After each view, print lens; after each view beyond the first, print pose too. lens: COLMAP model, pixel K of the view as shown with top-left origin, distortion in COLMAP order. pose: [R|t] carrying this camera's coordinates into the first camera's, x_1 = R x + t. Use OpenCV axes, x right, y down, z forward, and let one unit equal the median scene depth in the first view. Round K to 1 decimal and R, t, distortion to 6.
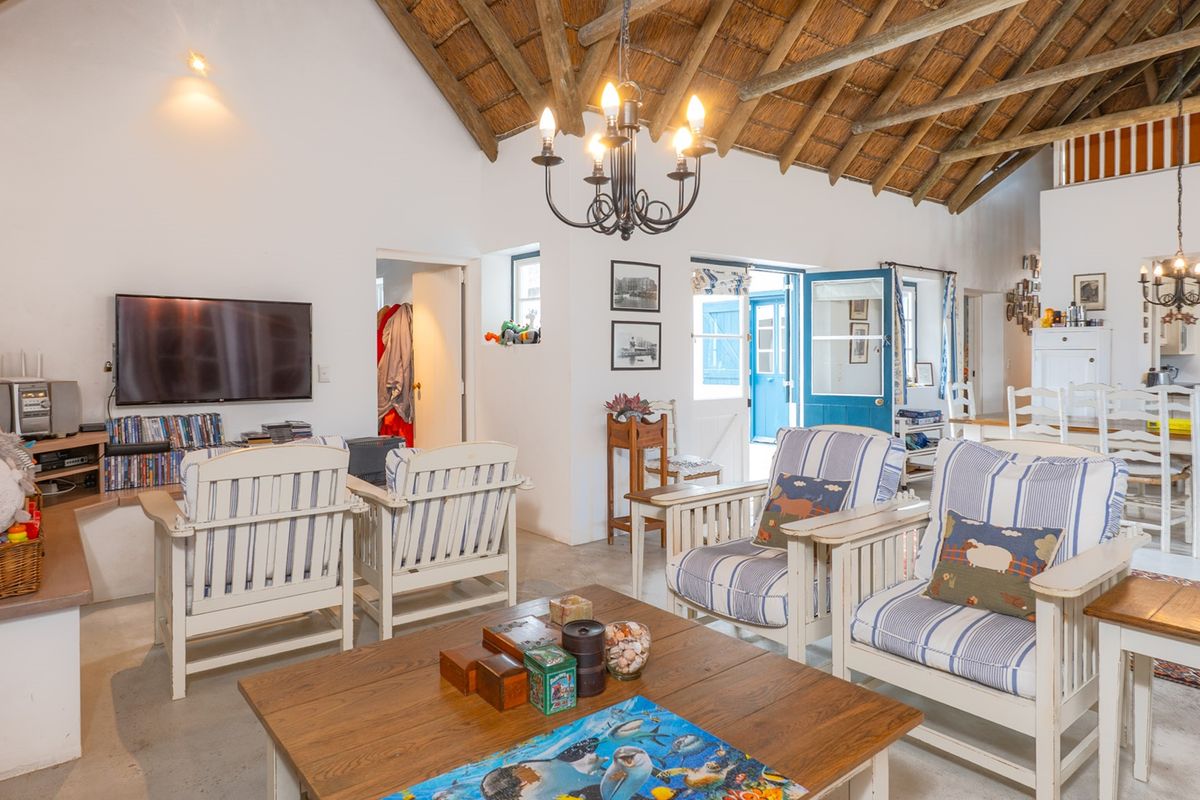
lens RADIAL K [[726.0, 0, 597.5], [0, 726.0, 362.7], [0, 0, 1]] dist [-0.006667, -0.001252]
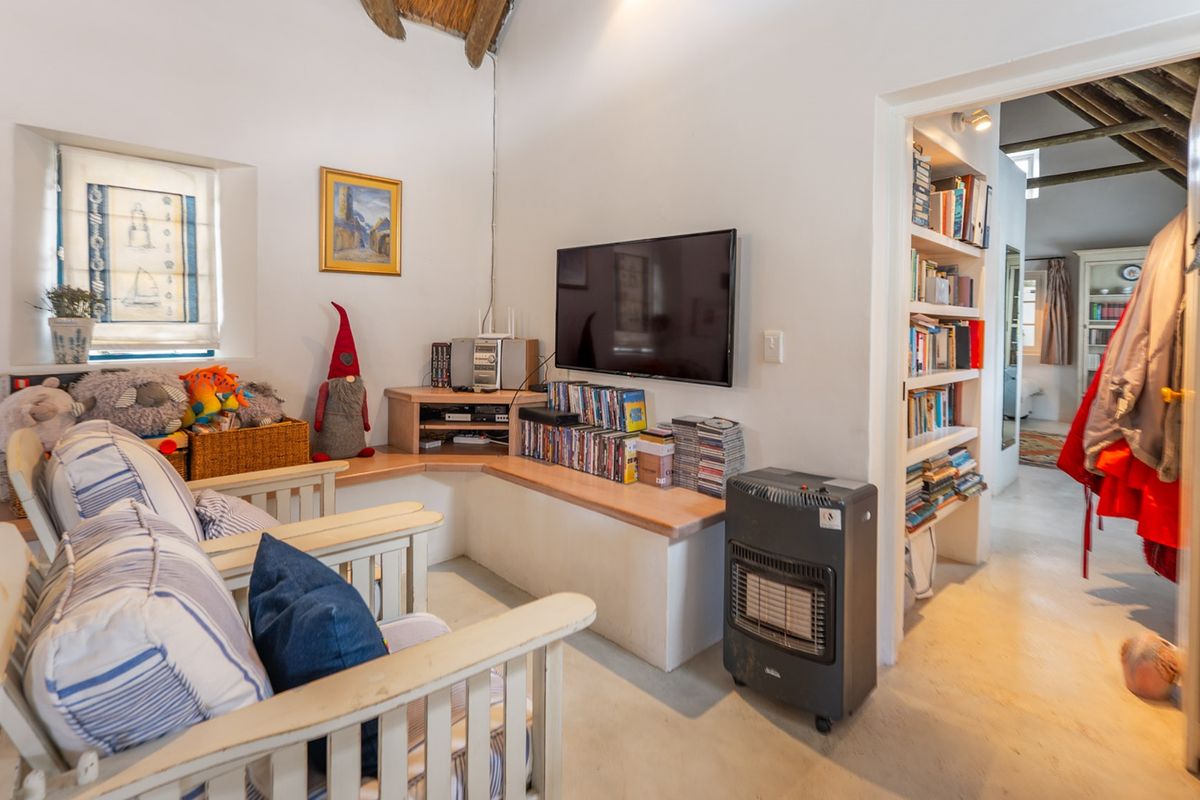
lens RADIAL K [[575.2, 0, 600.6], [0, 575.2, 330.8], [0, 0, 1]] dist [0.002483, 0.000214]
pose [[0.076113, 0.017987, -0.996937, 0.072346], [-0.028338, 0.999472, 0.015869, -0.001890], [0.996696, 0.027044, 0.076583, 0.847599]]
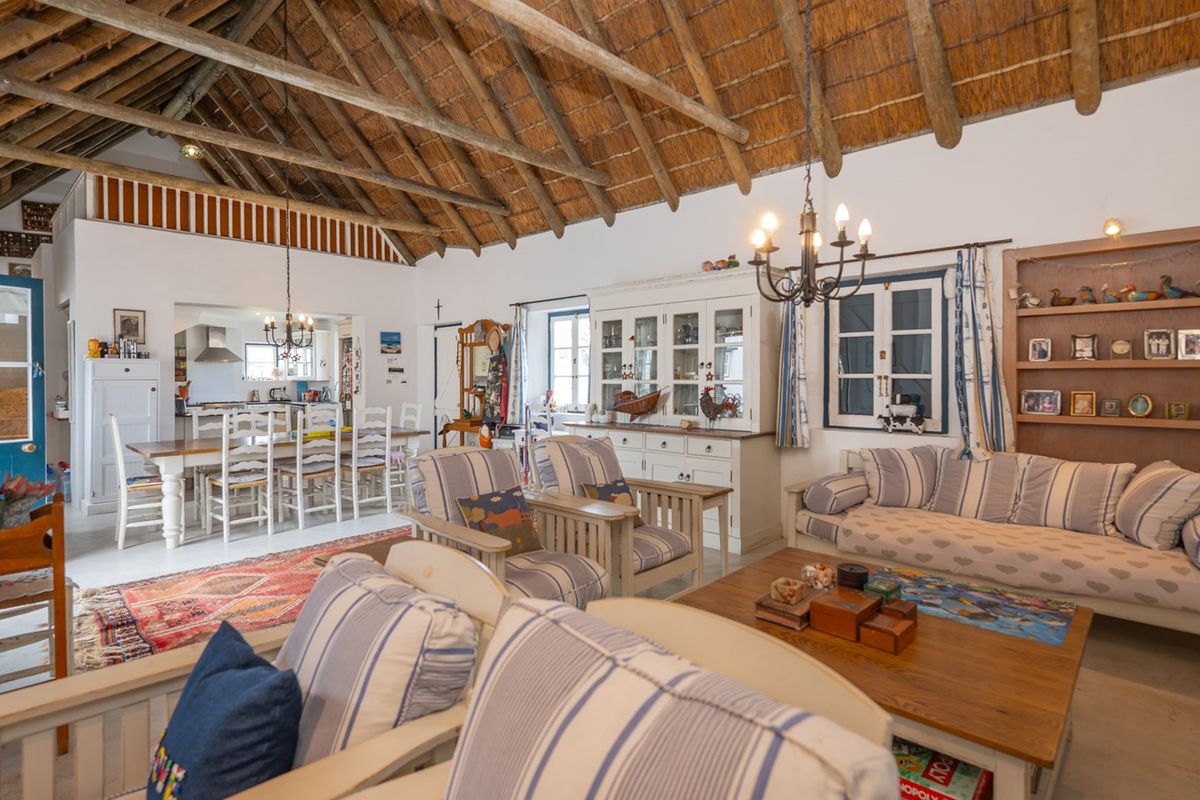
lens RADIAL K [[600.9, 0, 596.9], [0, 600.9, 374.1], [0, 0, 1]] dist [0.004165, 0.000336]
pose [[-0.140890, 0.006844, 0.990002, -0.448127], [0.018232, 0.999824, -0.004318, -0.015071], [-0.989857, 0.017441, -0.140990, 0.641365]]
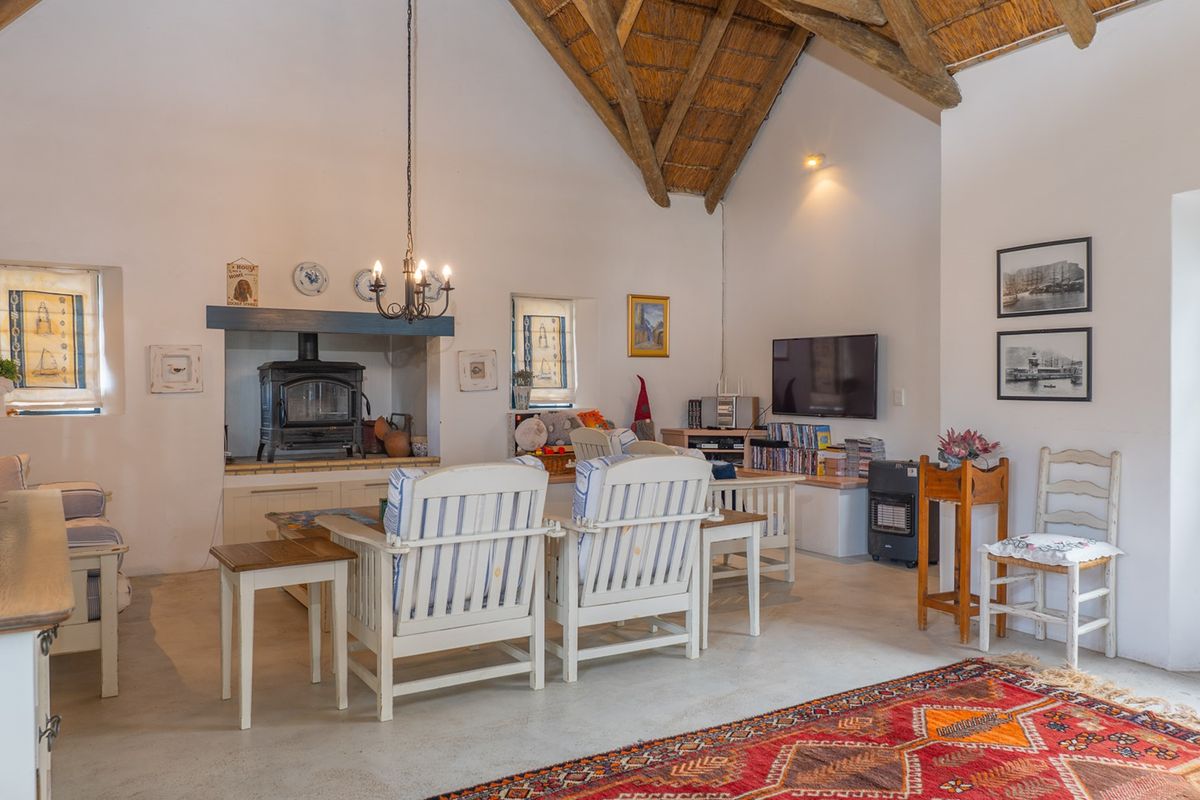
lens RADIAL K [[880.1, 0, 578.2], [0, 880.1, 394.0], [0, 0, 1]] dist [-0.002149, -0.000575]
pose [[-0.154751, 0.010121, -0.987902, 1.013240], [-0.016312, 0.999785, 0.012798, 0.000540], [0.987819, 0.018095, -0.154553, 0.749234]]
